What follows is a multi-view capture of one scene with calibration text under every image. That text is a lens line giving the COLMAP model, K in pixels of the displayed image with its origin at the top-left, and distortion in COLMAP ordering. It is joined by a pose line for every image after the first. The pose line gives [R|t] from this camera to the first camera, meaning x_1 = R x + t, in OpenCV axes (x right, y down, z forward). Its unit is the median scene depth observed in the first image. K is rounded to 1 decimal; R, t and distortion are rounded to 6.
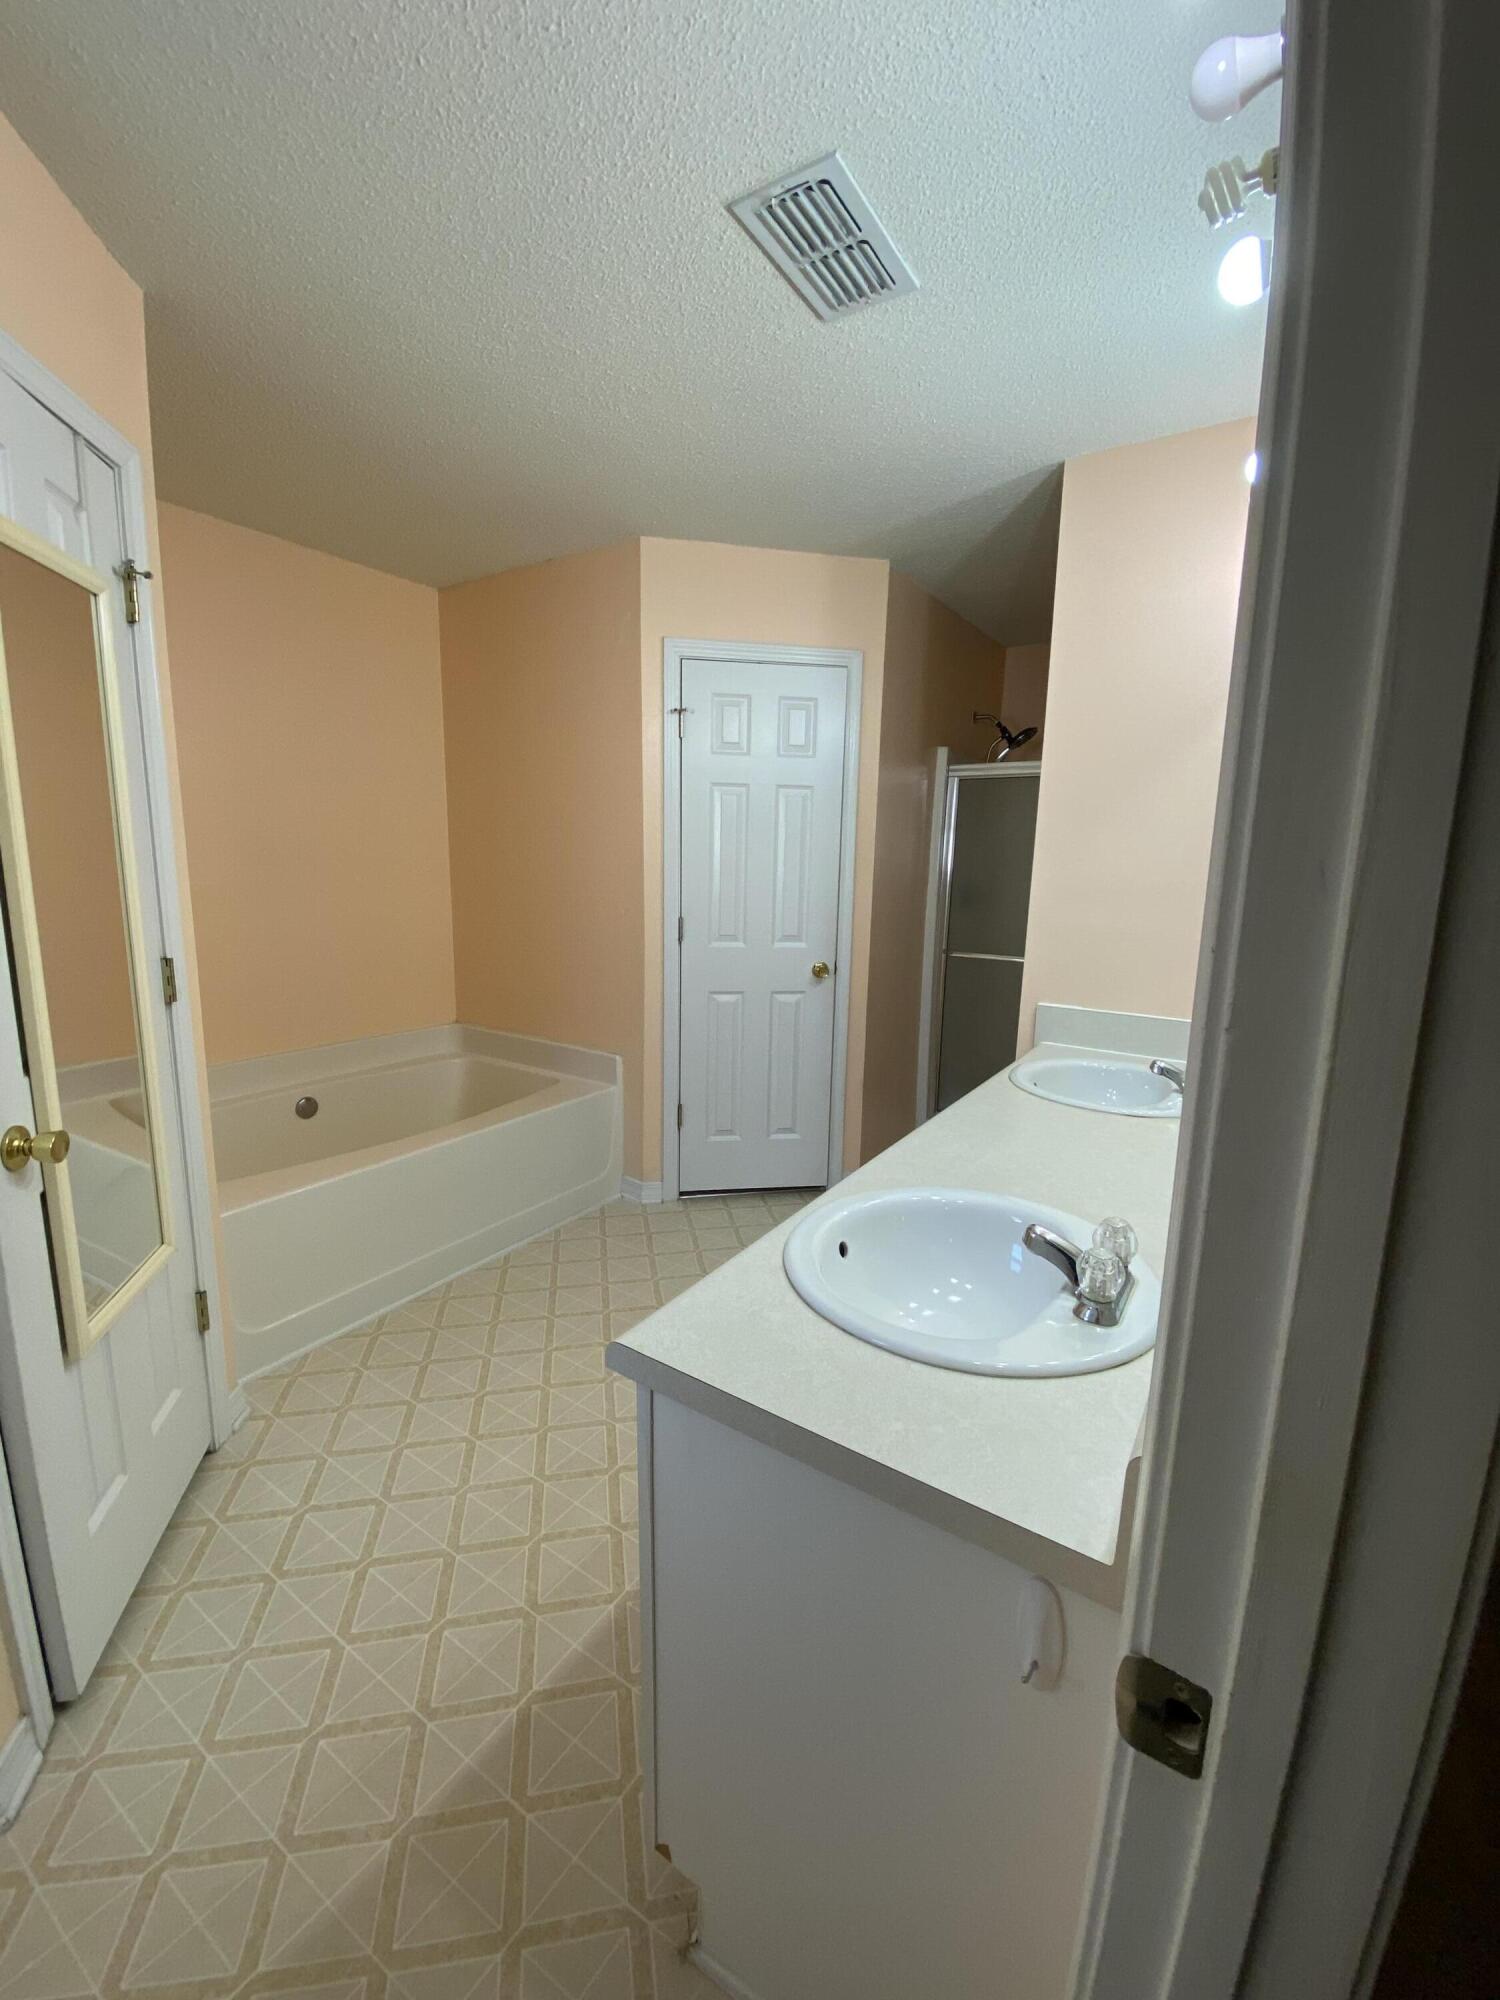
lens RADIAL K [[803.7, 0, 778.2], [0, 803.7, 1012.5], [0, 0, 1]] dist [-0.001999, -0.010508]
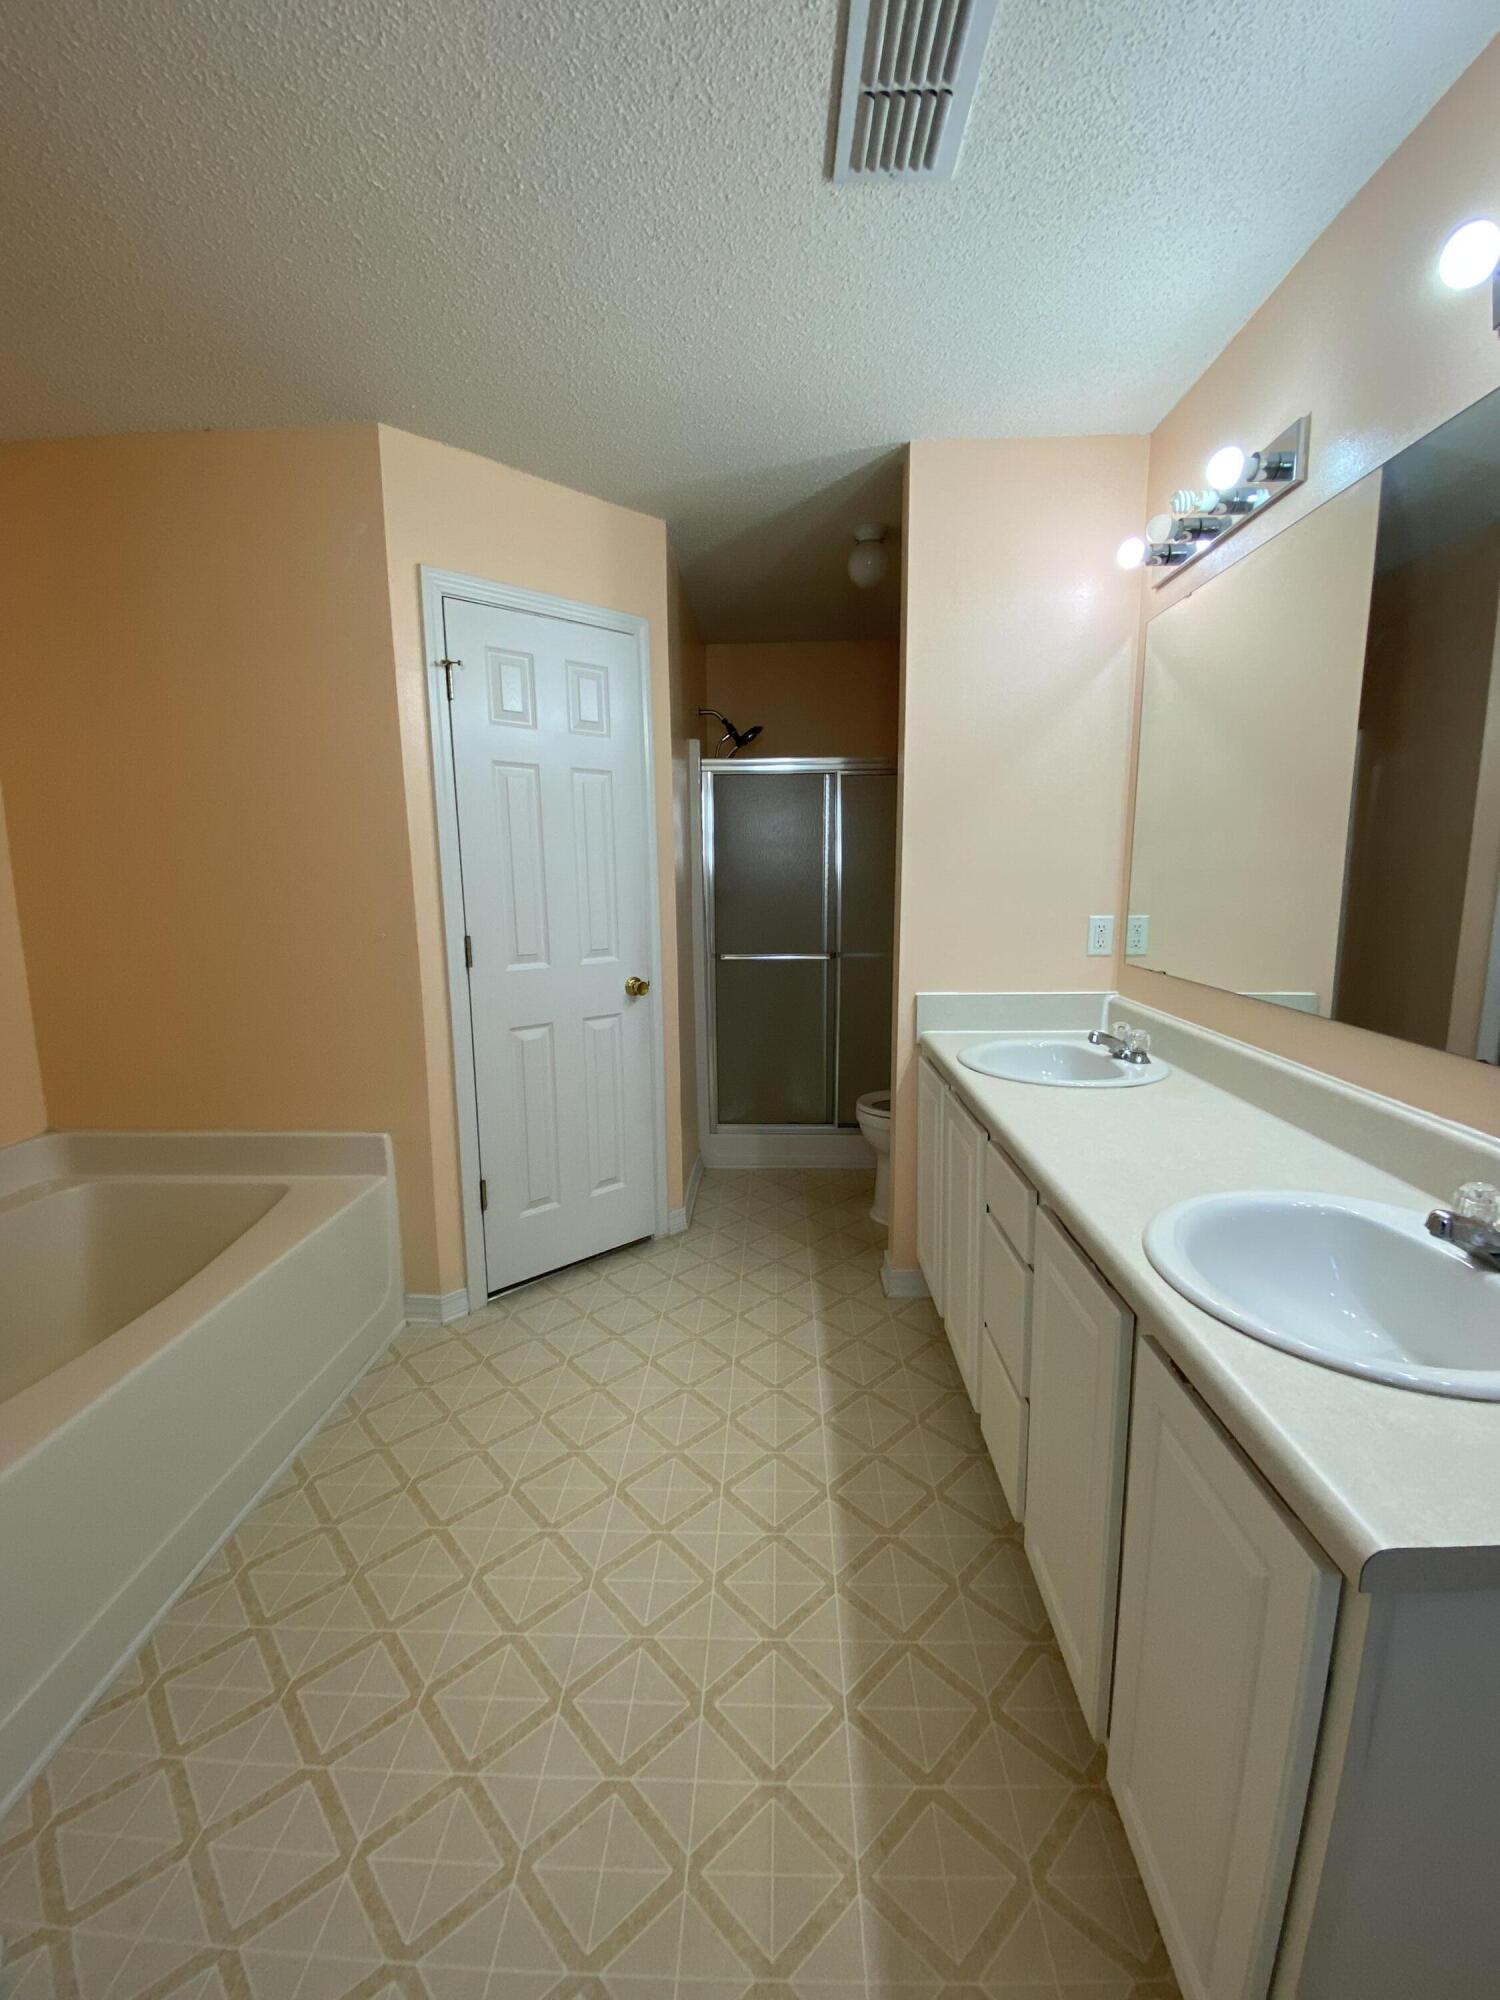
lens RADIAL K [[803.7, 0, 739.7], [0, 803.7, 1008.9], [0, 0, 1]] dist [-0.001999, -0.010508]
pose [[0.855925, -0.112488, 0.504716, -0.294546], [0.128551, 0.991698, 0.003020, -0.019037], [-0.500866, 0.062297, 0.863280, 0.219389]]
